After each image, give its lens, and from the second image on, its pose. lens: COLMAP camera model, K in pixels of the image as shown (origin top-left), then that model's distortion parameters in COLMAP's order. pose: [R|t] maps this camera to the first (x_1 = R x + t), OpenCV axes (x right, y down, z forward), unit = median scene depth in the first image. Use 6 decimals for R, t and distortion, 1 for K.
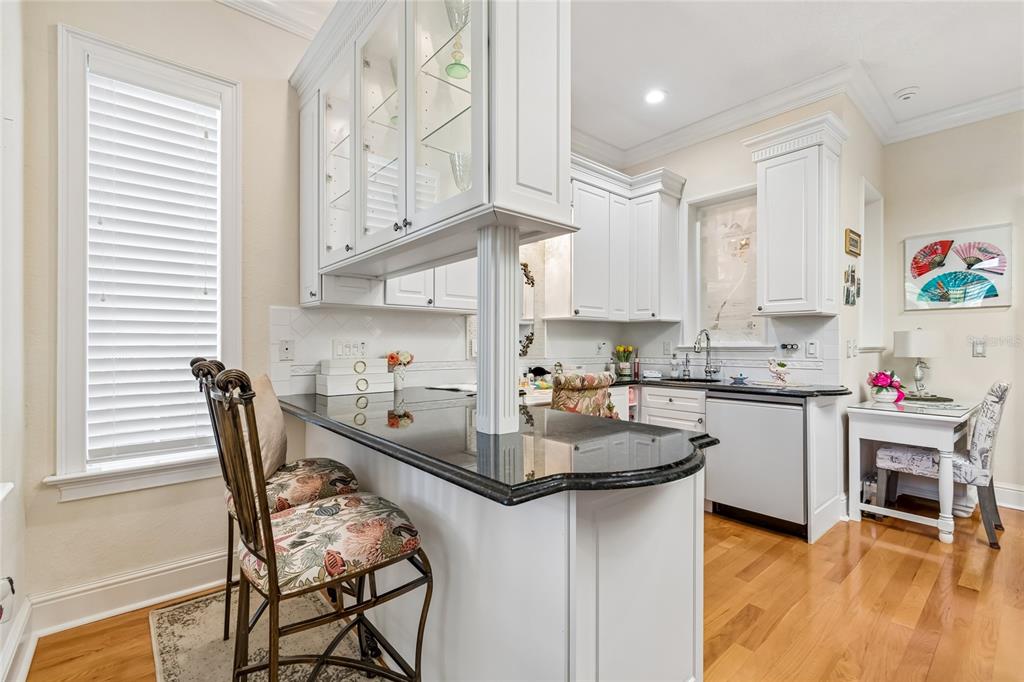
lens RADIAL K [[453.3, 0, 521.8], [0, 453.3, 346.1], [0, 0, 1]] dist [0.000995, -0.001003]
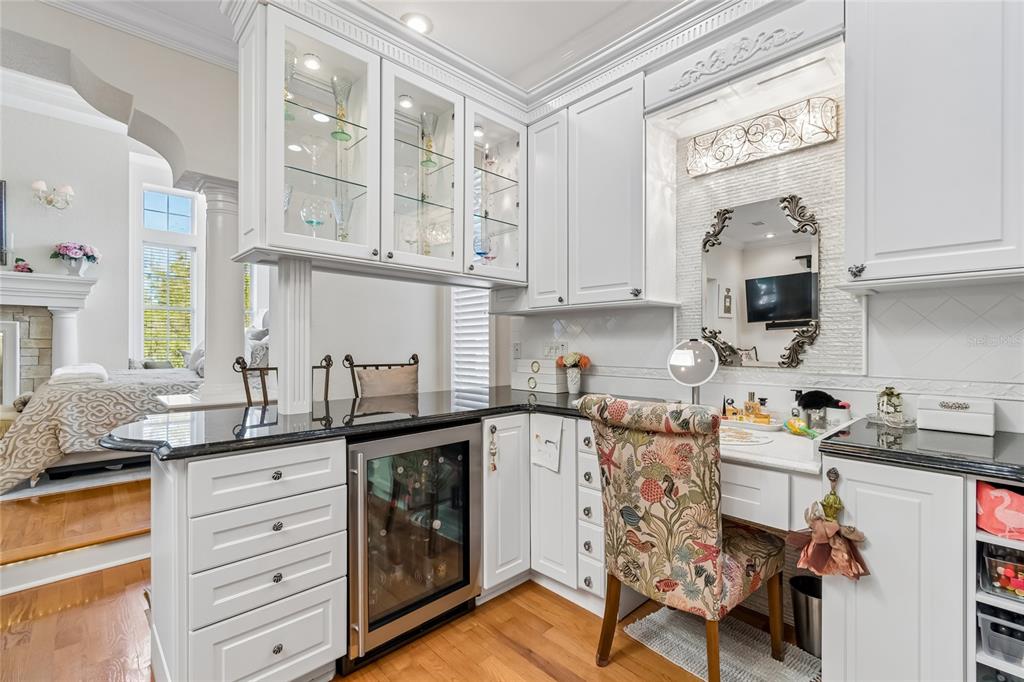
lens RADIAL K [[453.3, 0, 516.7], [0, 453.3, 343.6], [0, 0, 1]] dist [0.000995, -0.001003]
pose [[0.044906, -0.004227, -0.998982, 0.594450], [-0.001355, 0.999990, -0.004292, -0.004543], [0.998990, 0.001547, 0.044900, 0.727892]]
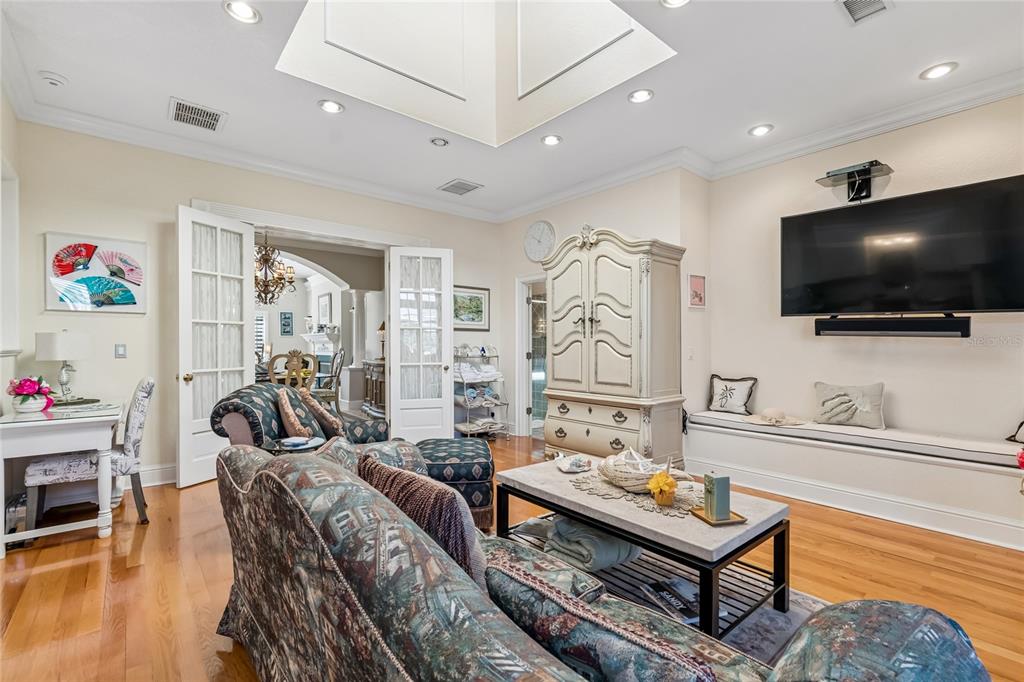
lens RADIAL K [[453.3, 0, 517.6], [0, 453.3, 347.0], [0, 0, 1]] dist [0.000995, -0.001003]
pose [[0.010223, -0.003986, 0.999940, -0.081330], [0.001679, 0.999991, 0.003969, -0.005897], [-0.999946, 0.001638, 0.010230, 0.034377]]
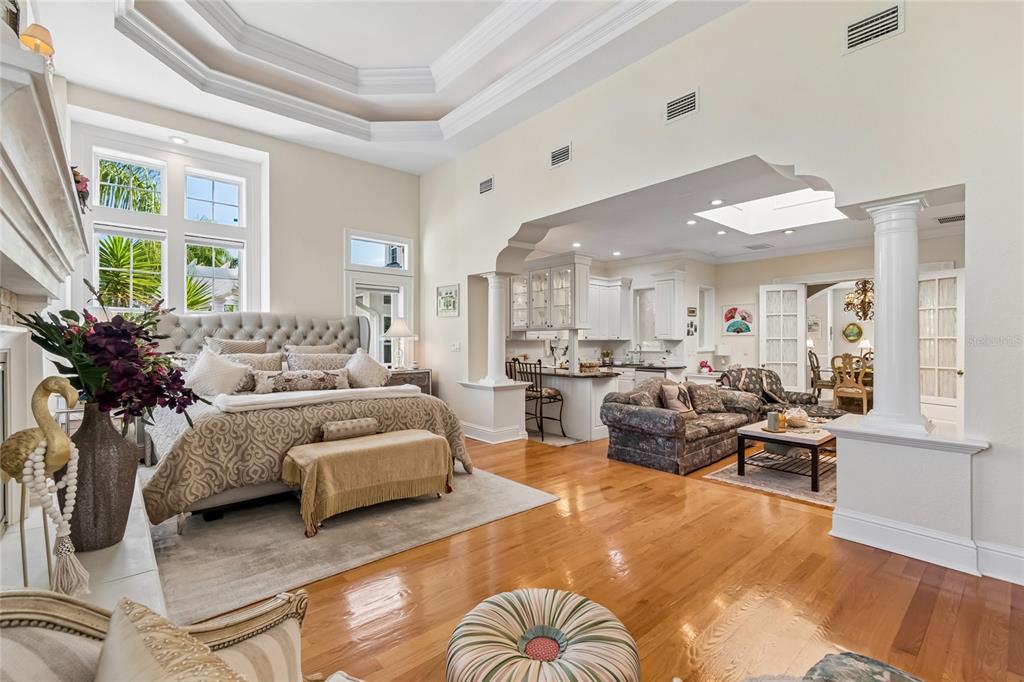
lens RADIAL K [[453.3, 0, 522.8], [0, 453.3, 343.6], [0, 0, 1]] dist [0.000995, -0.001003]
pose [[0.999919, -0.002960, 0.012387, -0.285015], [0.002896, 0.999983, 0.005148, -0.061665], [-0.012402, -0.005112, 0.999910, -1.635903]]
